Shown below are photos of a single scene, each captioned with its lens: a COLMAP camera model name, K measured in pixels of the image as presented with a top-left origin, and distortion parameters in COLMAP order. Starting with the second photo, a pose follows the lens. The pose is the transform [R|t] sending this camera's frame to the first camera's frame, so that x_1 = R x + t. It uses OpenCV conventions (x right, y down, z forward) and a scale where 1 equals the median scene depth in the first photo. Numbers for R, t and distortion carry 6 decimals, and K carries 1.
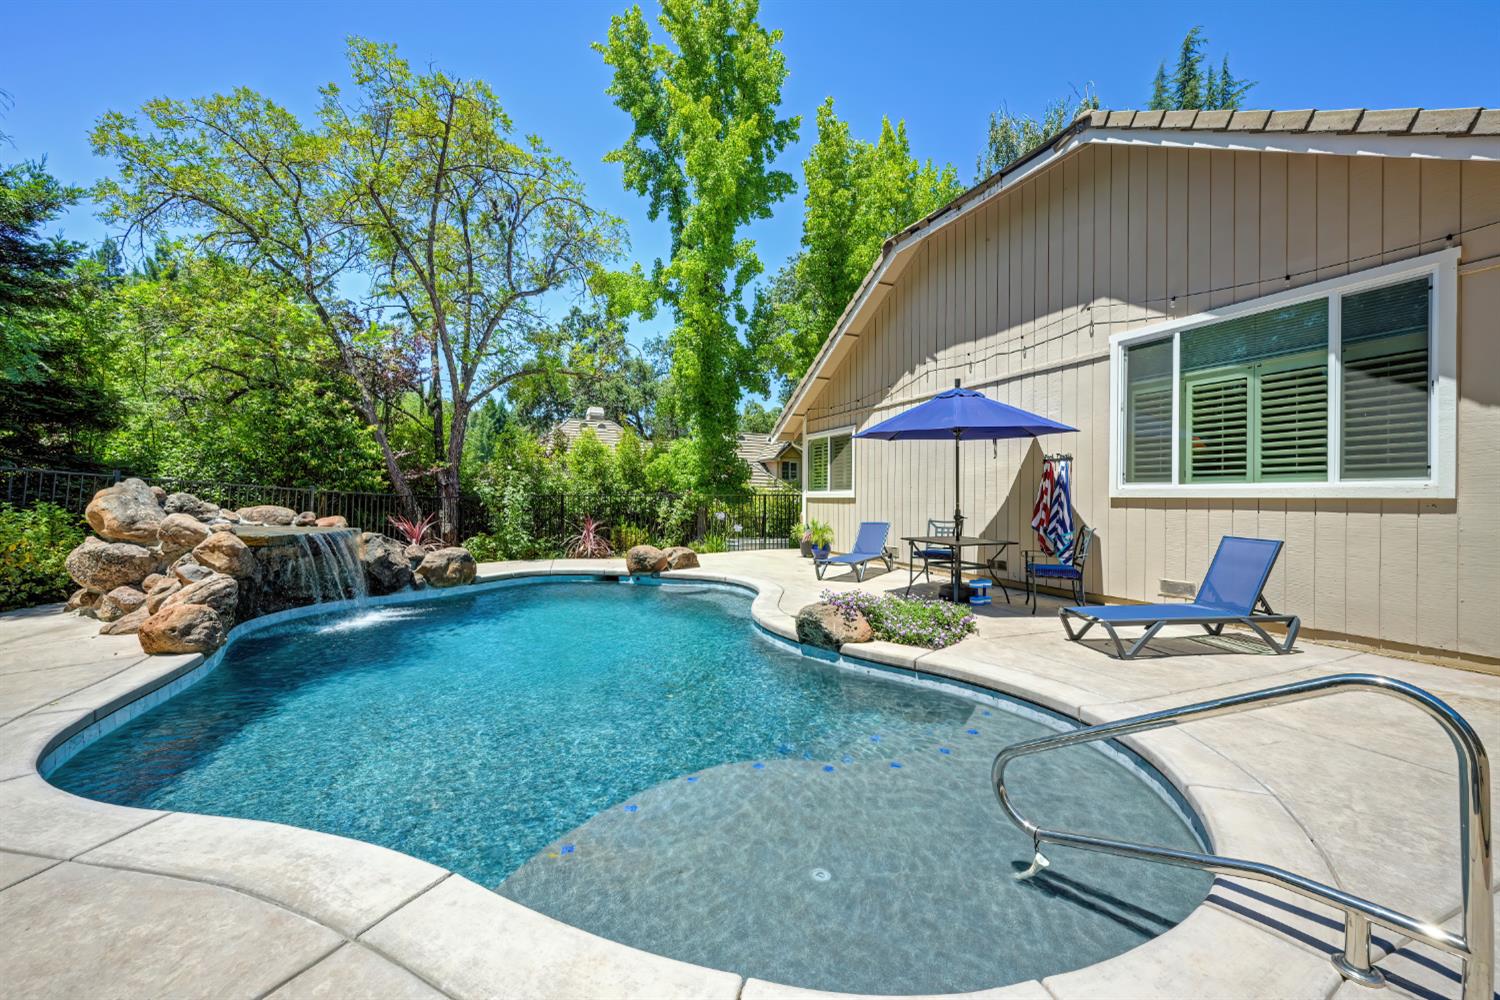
lens RADIAL K [[594.7, 0, 749.4], [0, 594.7, 493.2], [0, 0, 1]] dist [-0.000377, 0.000003]
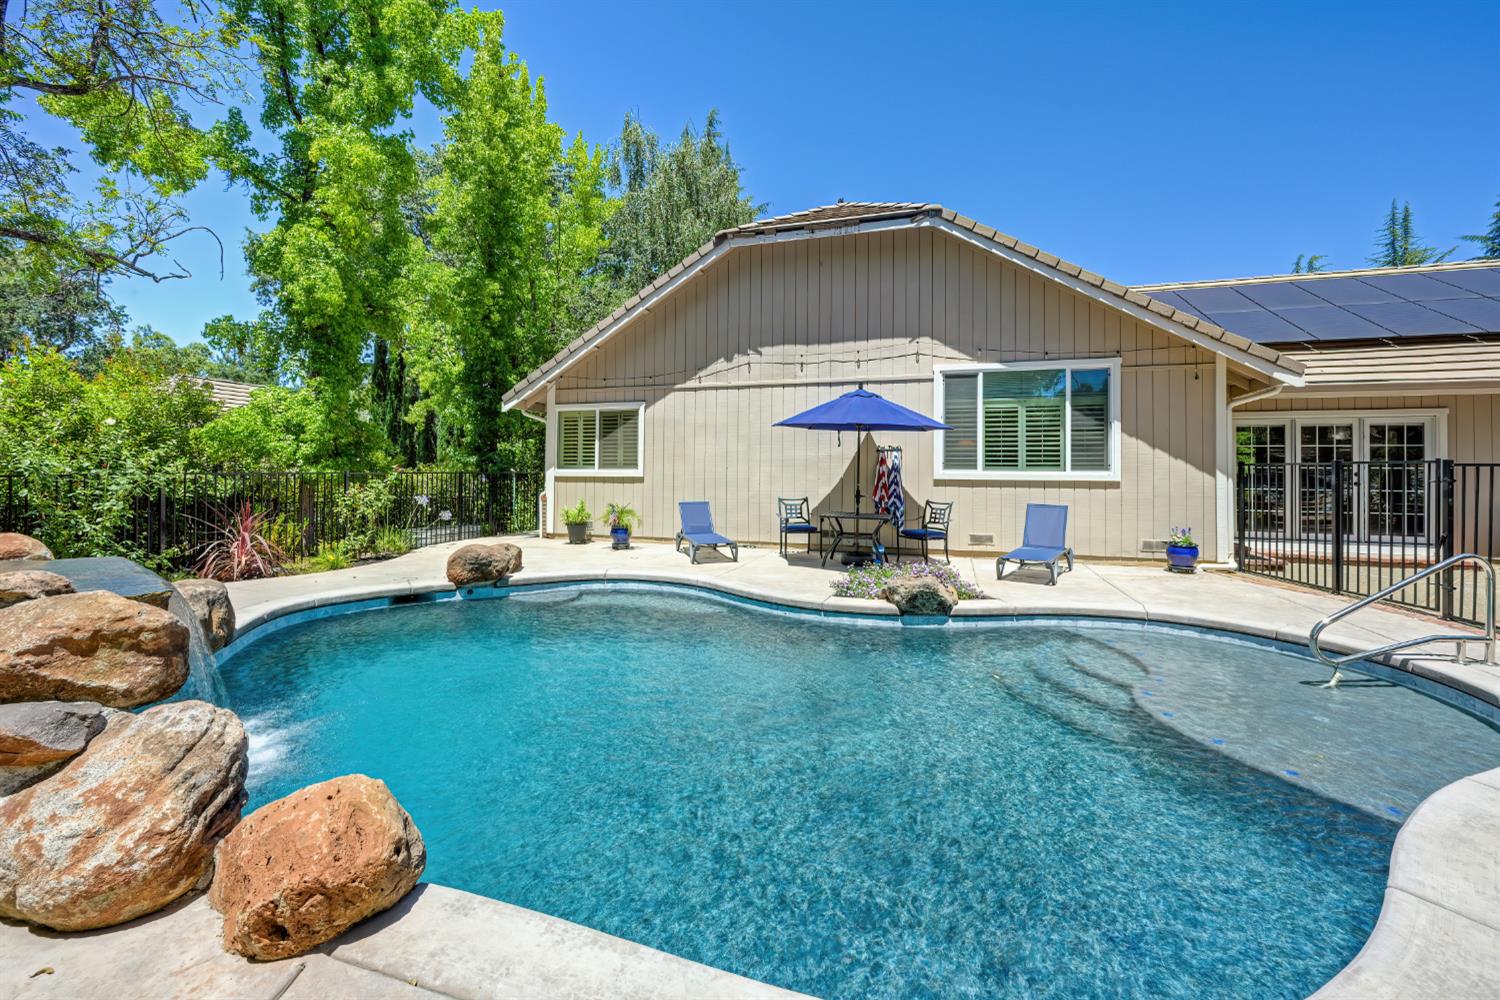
lens RADIAL K [[597.7, 0, 758.7], [0, 597.7, 462.5], [0, 0, 1]] dist [0.000160, -0.000007]
pose [[0.649078, 0.017346, 0.760524, -0.691393], [-0.010858, 0.999849, -0.013538, -0.008247], [-0.760644, 0.000529, 0.649169, 0.364880]]
